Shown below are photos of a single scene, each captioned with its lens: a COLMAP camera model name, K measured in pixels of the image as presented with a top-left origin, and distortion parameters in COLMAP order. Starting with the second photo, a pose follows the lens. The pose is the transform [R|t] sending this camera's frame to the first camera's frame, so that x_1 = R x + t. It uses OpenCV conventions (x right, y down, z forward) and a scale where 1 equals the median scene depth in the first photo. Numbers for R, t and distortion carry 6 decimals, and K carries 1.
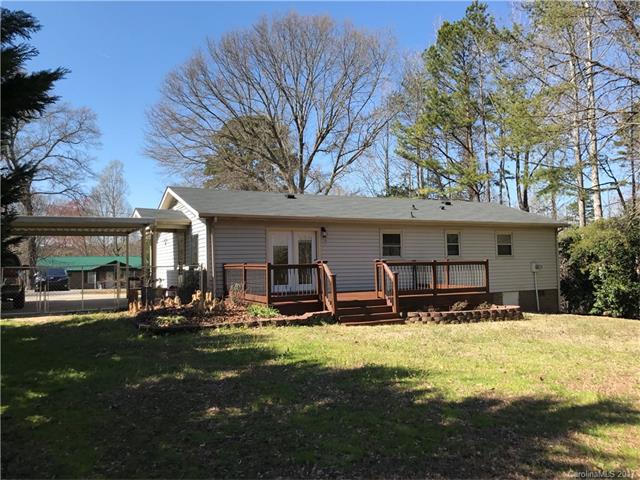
lens RADIAL K [[525.2, 0, 320.0], [0, 525.2, 239.6], [0, 0, 1]] dist [0.035855, -0.030748]
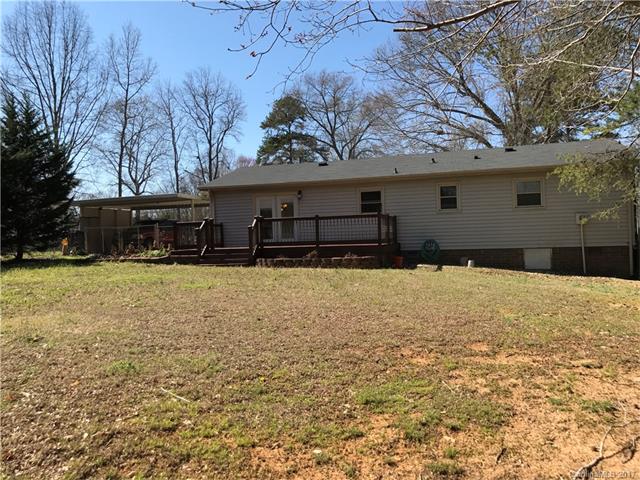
lens RADIAL K [[525.2, 0, 320.5], [0, 525.2, 239.8], [0, 0, 1]] dist [0.035855, -0.030748]
pose [[0.625449, 0.018188, -0.780053, 0.944027], [0.051606, 0.996575, 0.064615, 0.013920], [0.778557, -0.080668, 0.622368, 0.221480]]
